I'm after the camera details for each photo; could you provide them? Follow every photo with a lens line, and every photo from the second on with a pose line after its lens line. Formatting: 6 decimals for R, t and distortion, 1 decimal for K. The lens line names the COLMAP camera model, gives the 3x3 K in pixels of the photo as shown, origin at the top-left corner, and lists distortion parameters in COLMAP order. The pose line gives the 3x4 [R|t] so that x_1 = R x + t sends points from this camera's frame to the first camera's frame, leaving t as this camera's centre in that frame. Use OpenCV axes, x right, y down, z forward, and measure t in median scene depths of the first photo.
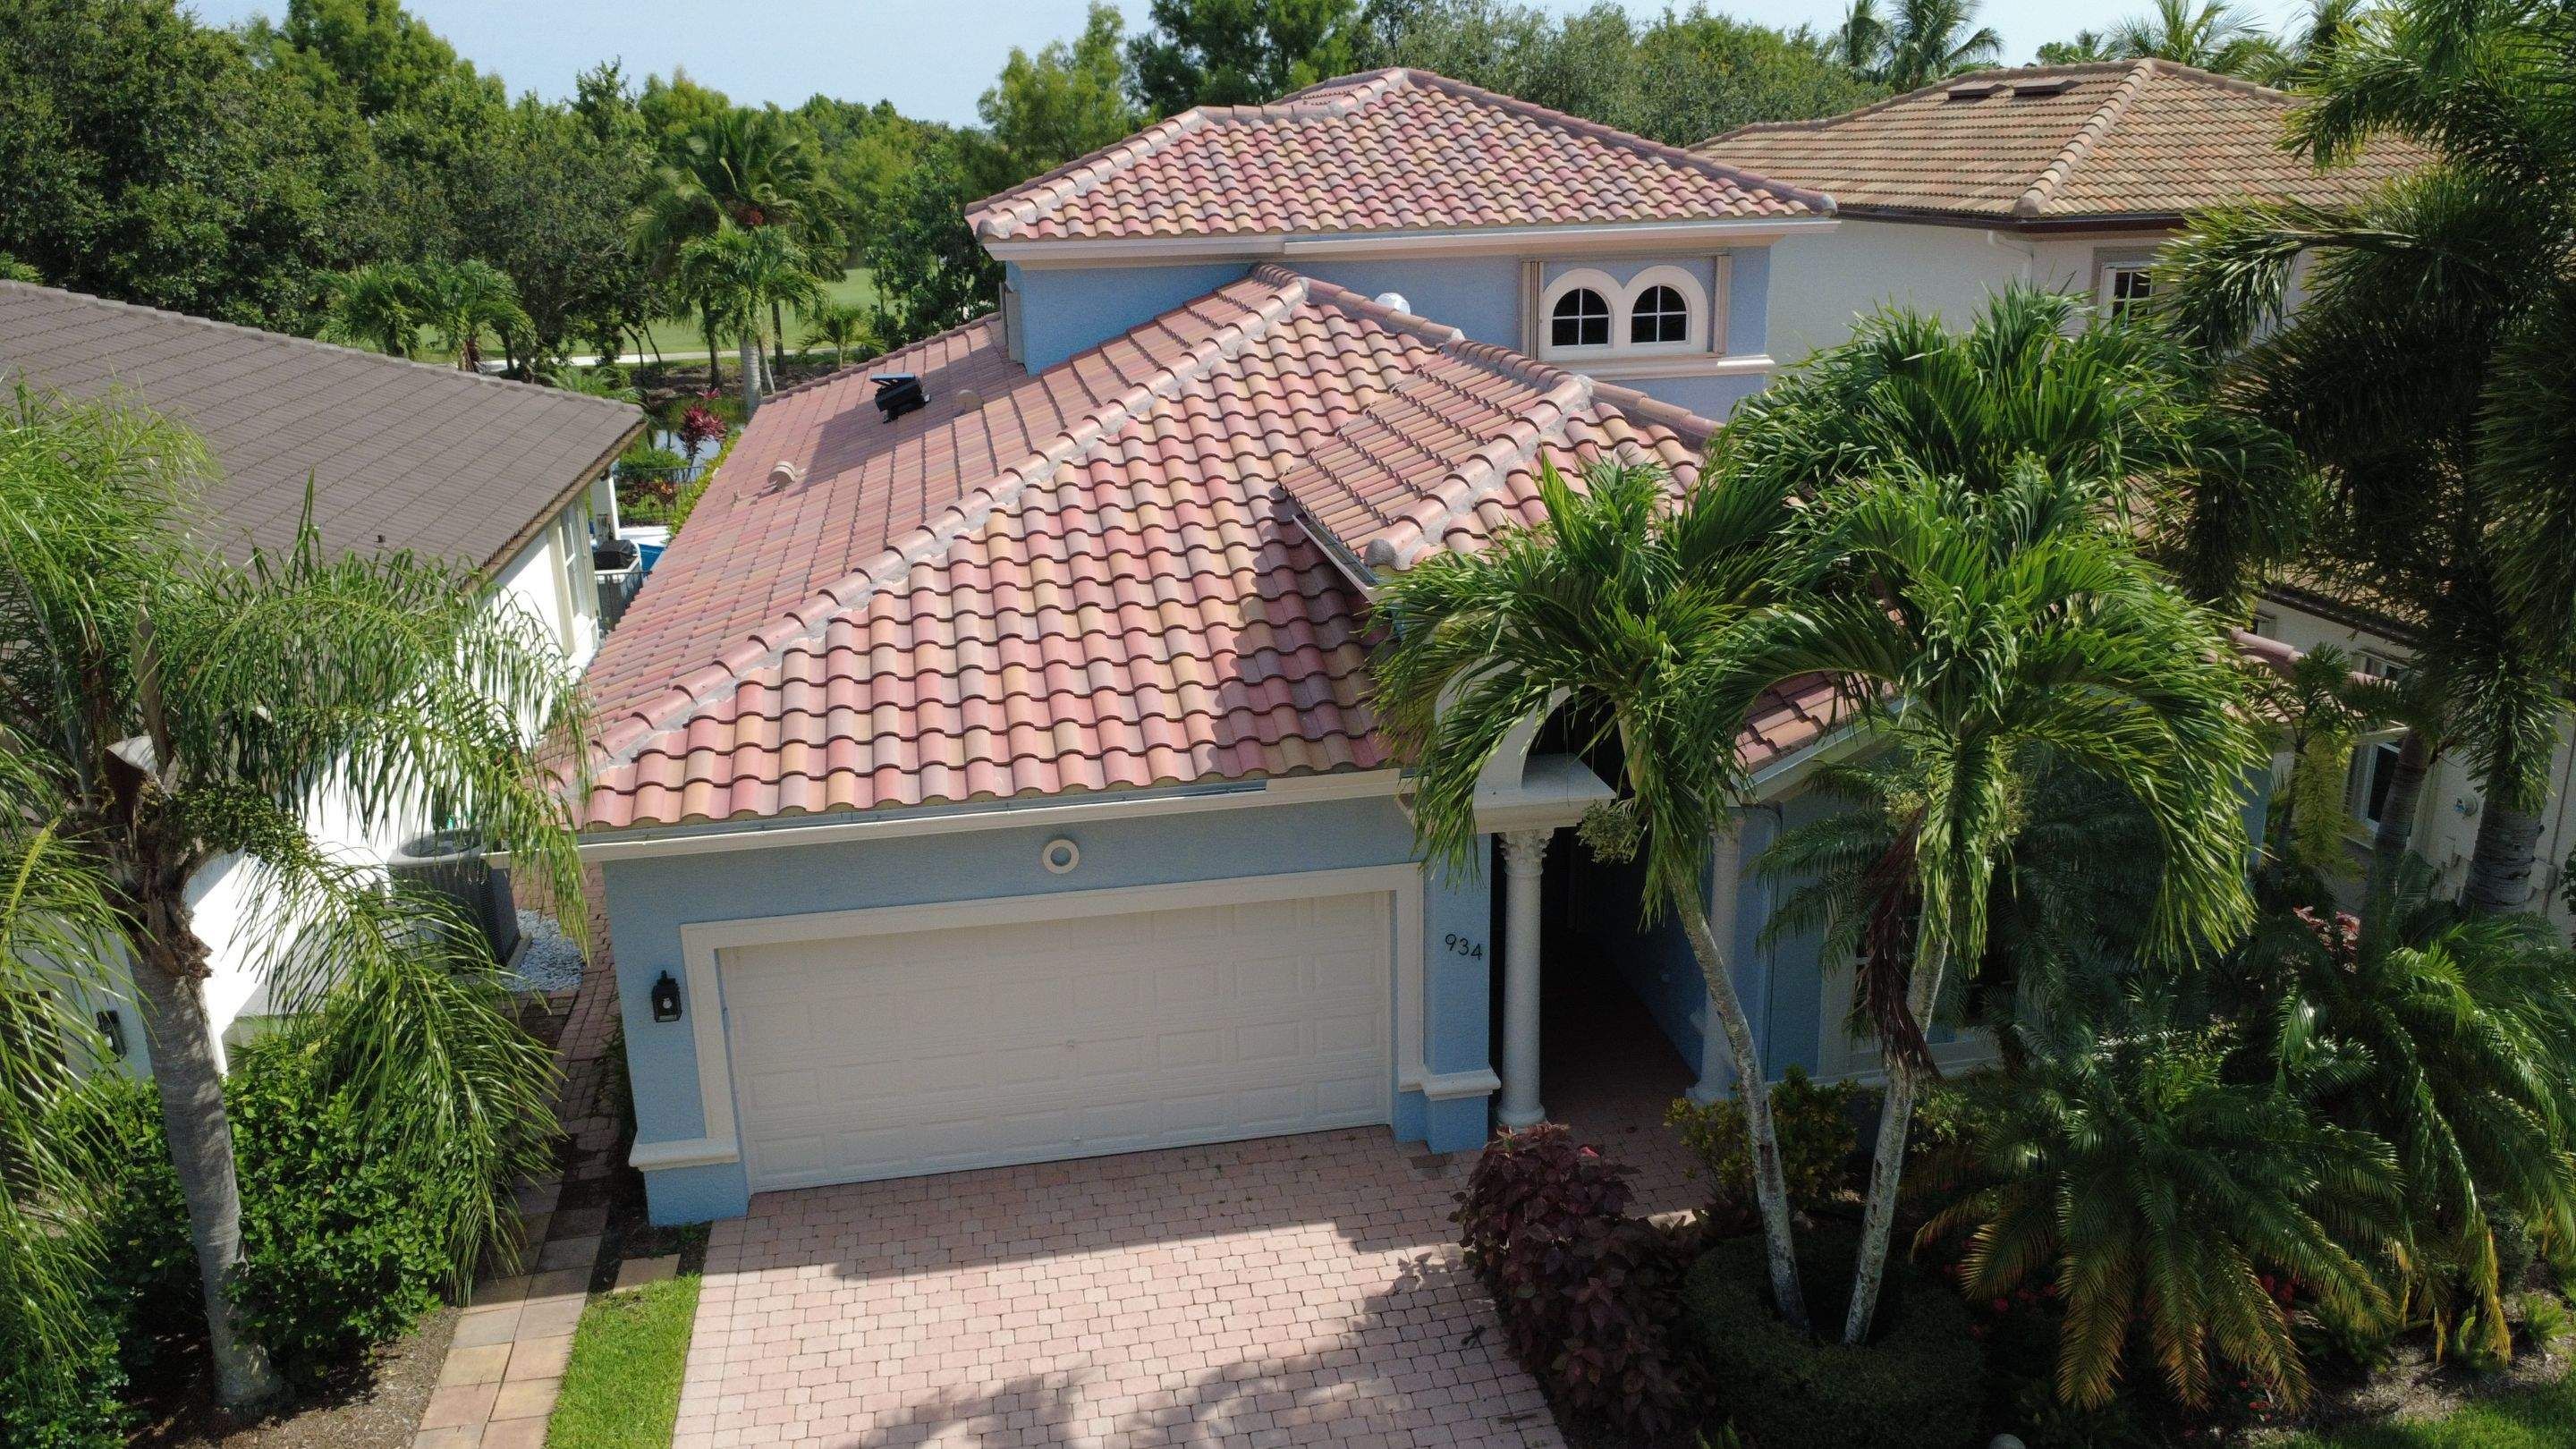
lens RADIAL K [[1890.8, 0, 1288.3], [0, 1890.8, 724.3], [0, 0, 1]] dist [-0.002479, -0.003982]
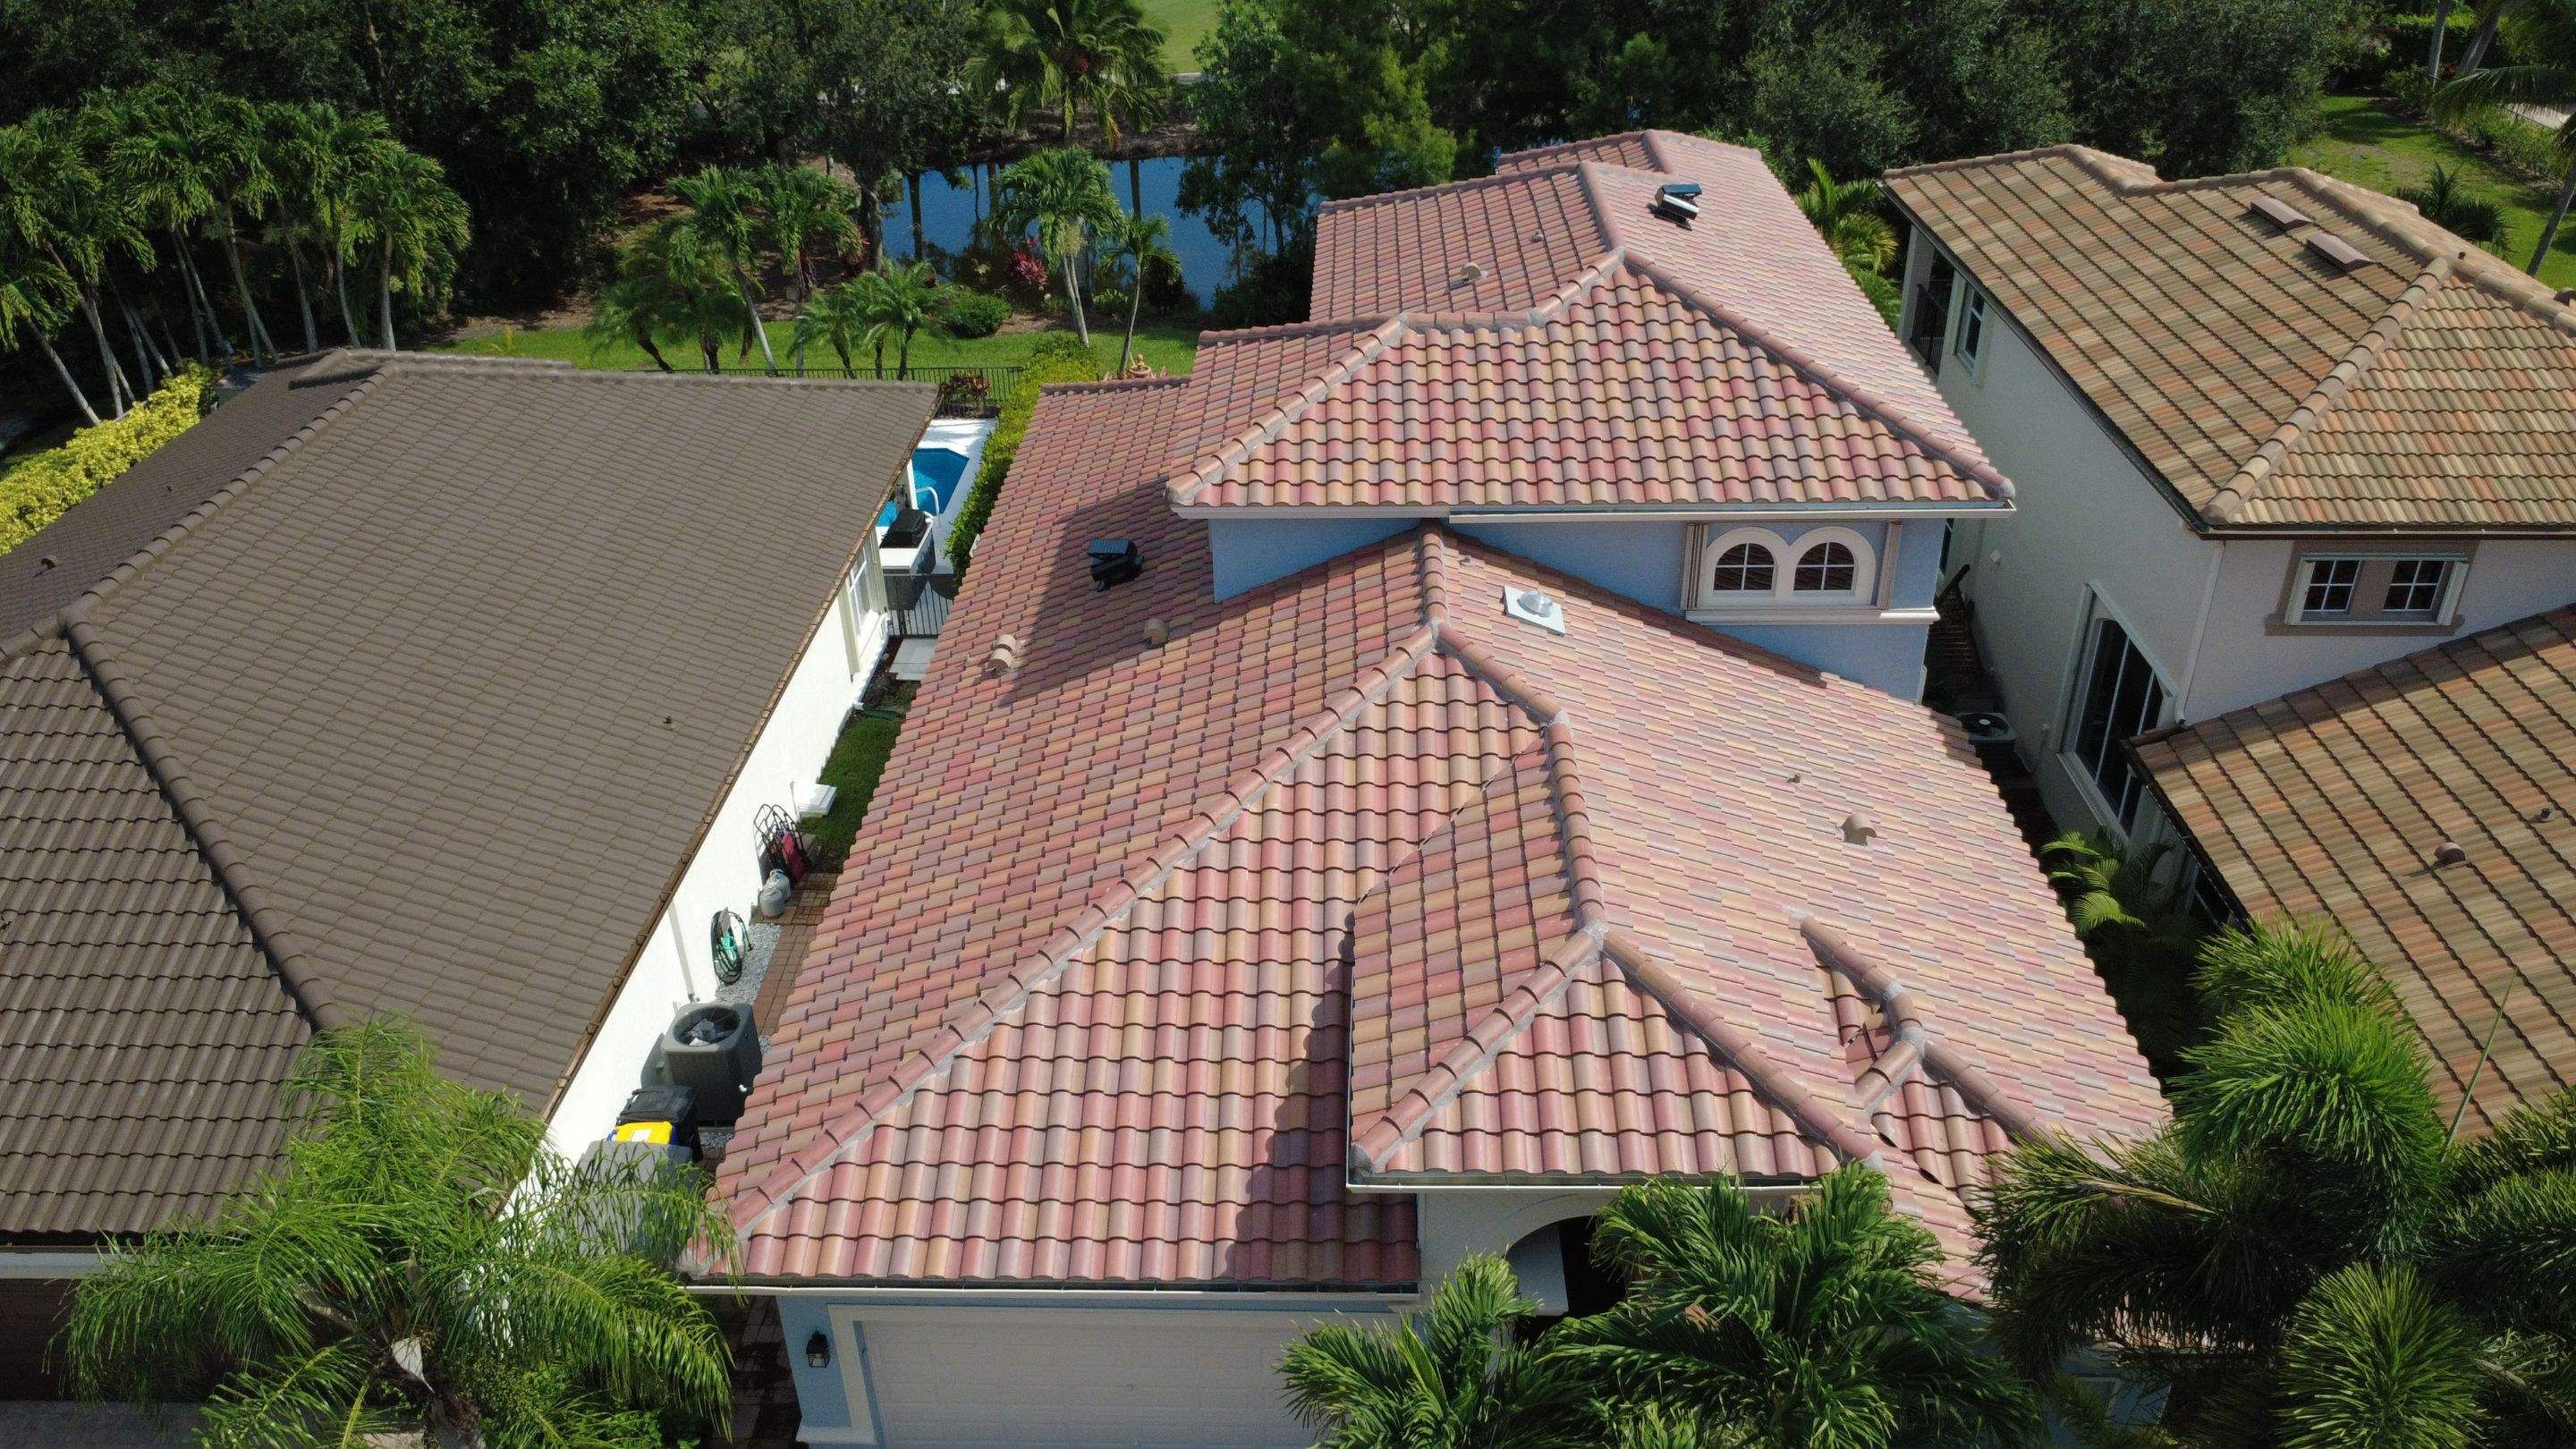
lens RADIAL K [[1890.8, 0, 1288.5], [0, 1890.8, 725.0], [0, 0, 1]] dist [-0.002479, -0.003982]
pose [[0.977185, 0.108505, -0.182583, 0.164393], [-0.063732, 0.969840, 0.235262, -0.542396], [0.202604, -0.218258, 0.954628, -0.084762]]
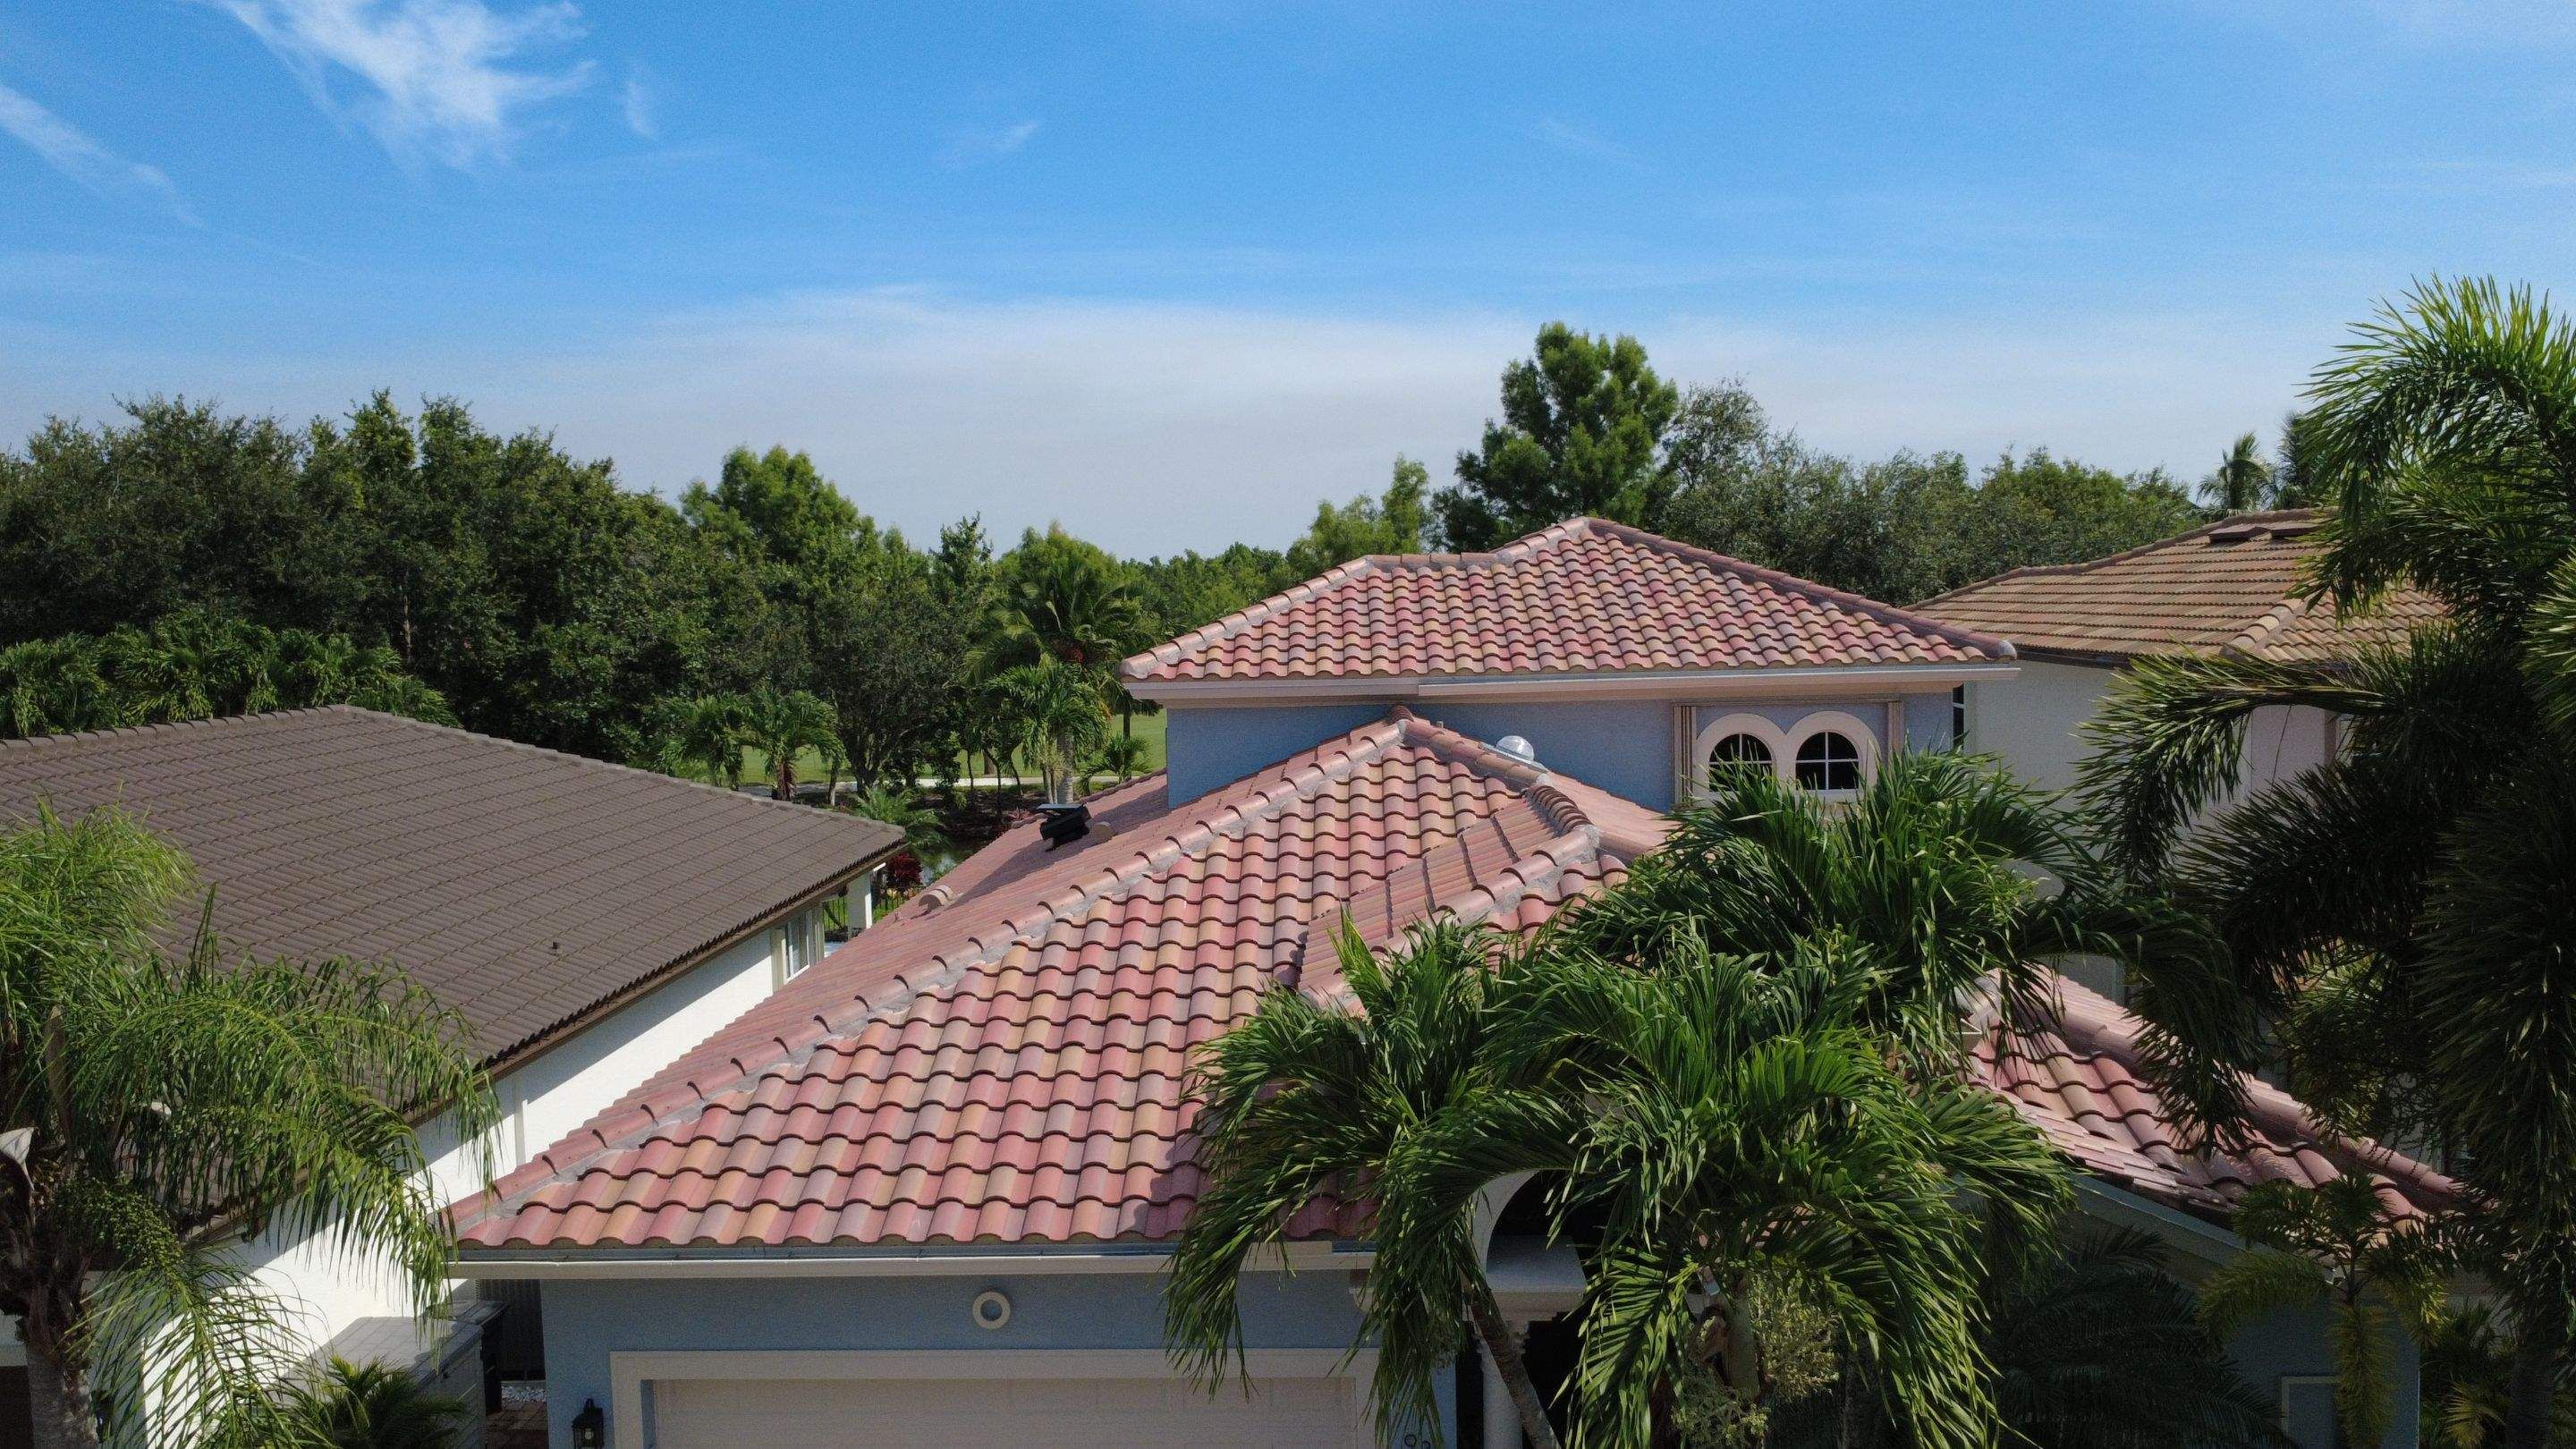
lens RADIAL K [[1890.8, 0, 1287.4], [0, 1890.8, 726.8], [0, 0, 1]] dist [-0.002479, -0.003982]
pose [[0.976628, 0.014295, -0.214459, 0.204764], [-0.061617, 0.974526, -0.215644, -0.018623], [0.205913, 0.223818, 0.952631, 0.053053]]
